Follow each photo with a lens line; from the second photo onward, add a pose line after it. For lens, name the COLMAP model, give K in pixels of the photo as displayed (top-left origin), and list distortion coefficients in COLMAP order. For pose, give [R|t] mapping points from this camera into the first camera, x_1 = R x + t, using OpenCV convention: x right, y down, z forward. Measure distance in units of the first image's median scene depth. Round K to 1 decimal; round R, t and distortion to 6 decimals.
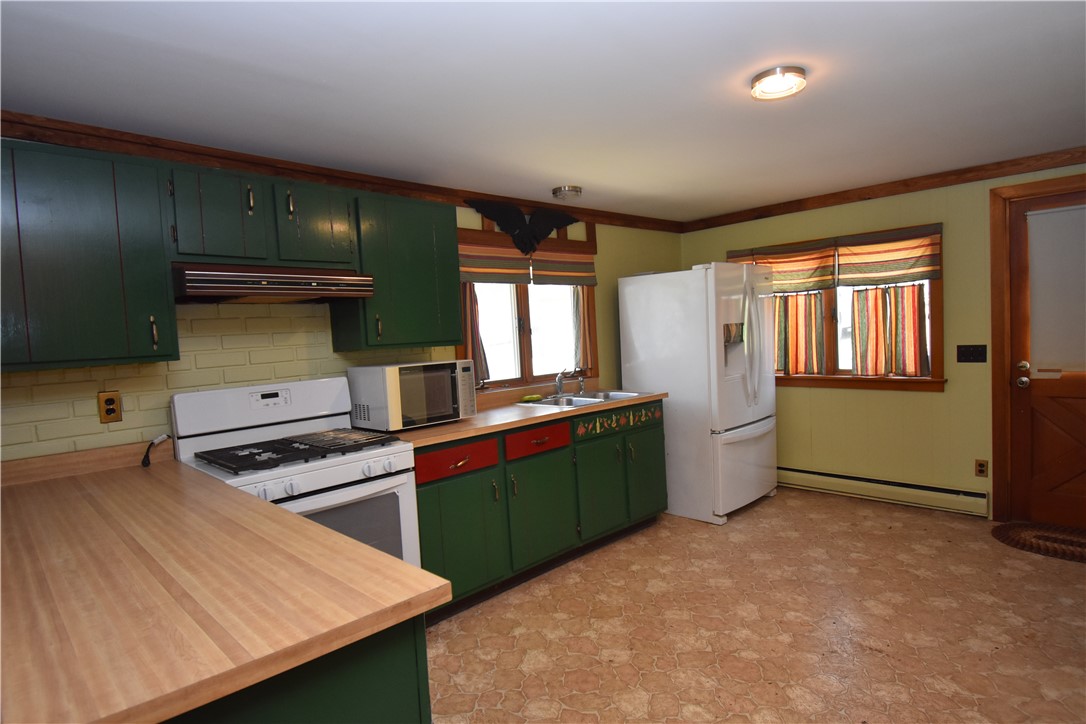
lens RADIAL K [[593.1, 0, 547.6], [0, 593.1, 366.0], [0, 0, 1]] dist [0.010944, -0.025722]
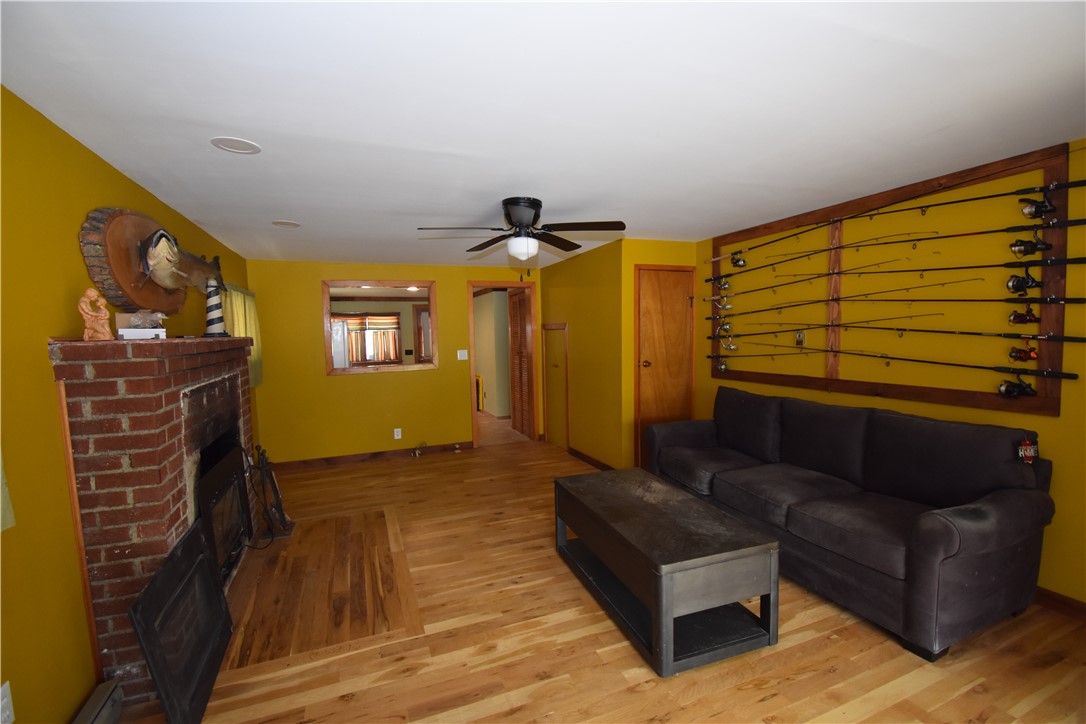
lens RADIAL K [[481.2, 0, 546.4], [0, 481.2, 366.3], [0, 0, 1]] dist [0.011343, -0.017810]
pose [[0.392140, -0.025304, 0.919558, -1.547836], [0.060395, 0.998173, 0.001712, 0.103940], [-0.917921, 0.054865, 0.392952, -0.804597]]
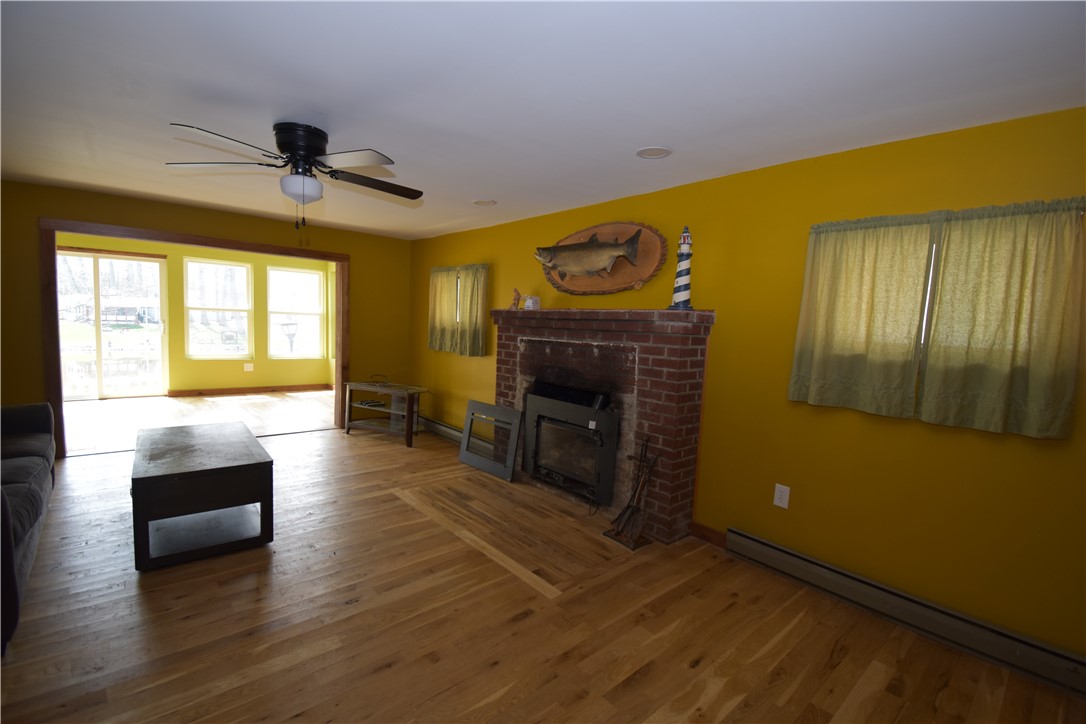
lens RADIAL K [[481.2, 0, 546.3], [0, 481.2, 367.8], [0, 0, 1]] dist [0.011343, -0.017810]
pose [[-0.058899, 0.140798, -0.988285, -0.105629], [-0.101122, 0.984070, 0.146224, 0.011110], [0.993129, 0.108549, -0.043723, -0.051541]]
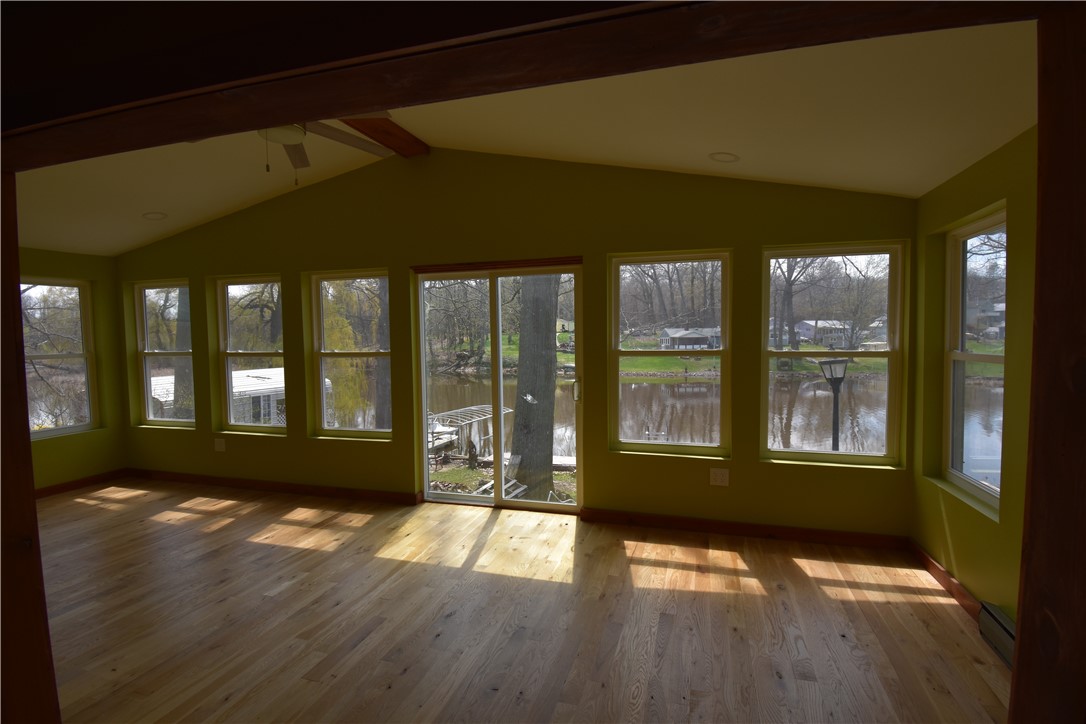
lens RADIAL K [[522.1, 0, 544.1], [0, 522.1, 360.8], [0, 0, 1]] dist [-0.003218, -0.011517]
pose [[-0.878061, 0.084148, -0.471093, -1.328539], [0.028239, 0.991814, 0.124526, 0.081772], [0.477715, 0.096039, -0.873250, -0.716638]]
